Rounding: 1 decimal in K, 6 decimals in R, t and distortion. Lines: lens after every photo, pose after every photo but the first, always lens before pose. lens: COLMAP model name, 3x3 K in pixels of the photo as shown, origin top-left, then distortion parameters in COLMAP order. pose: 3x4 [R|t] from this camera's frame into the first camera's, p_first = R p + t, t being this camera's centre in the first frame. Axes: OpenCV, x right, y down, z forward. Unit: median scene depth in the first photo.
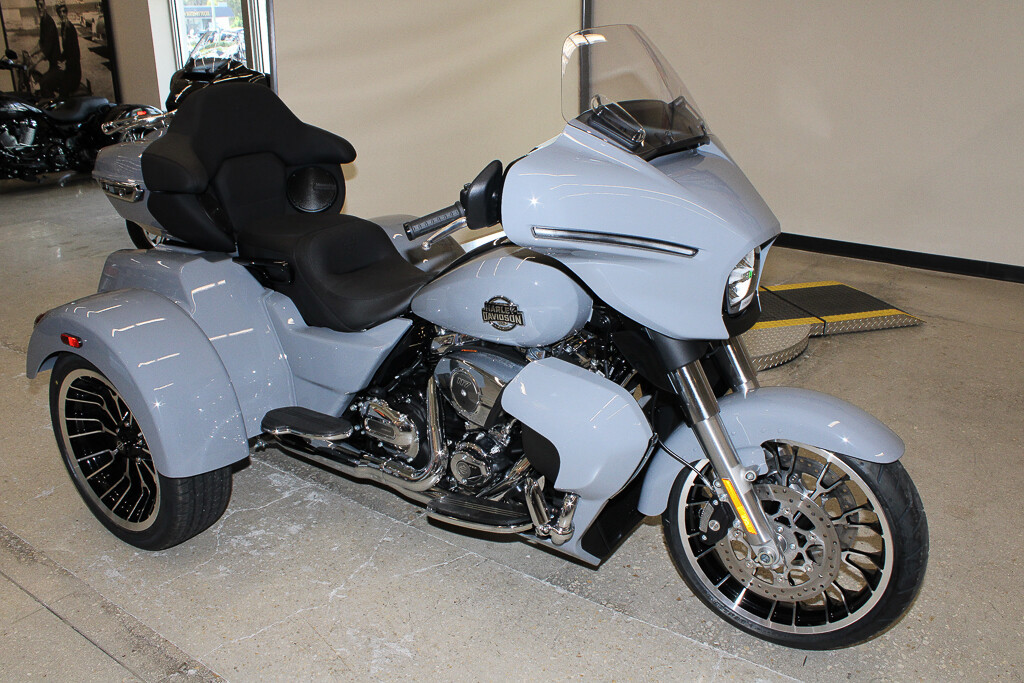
lens RADIAL K [[825.0, 0, 511.6], [0, 825.0, 356.3], [0, 0, 1]] dist [-0.187241, 0.150093]
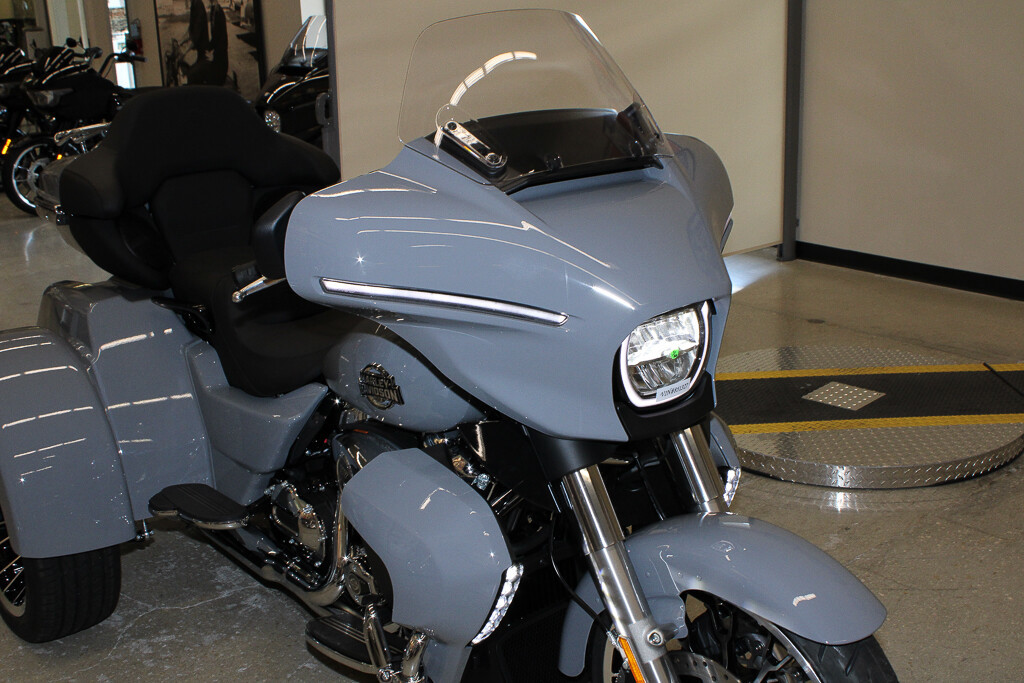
lens RADIAL K [[1074.0, 0, 512.0], [0, 1074.0, 341.5], [0, 0, 1]] dist [-0.063528, 0.002717]
pose [[0.965410, 0.044782, -0.256862, 0.323723], [-0.065868, 0.995075, -0.074078, -0.024143], [0.252280, 0.088435, 0.963605, 0.041462]]
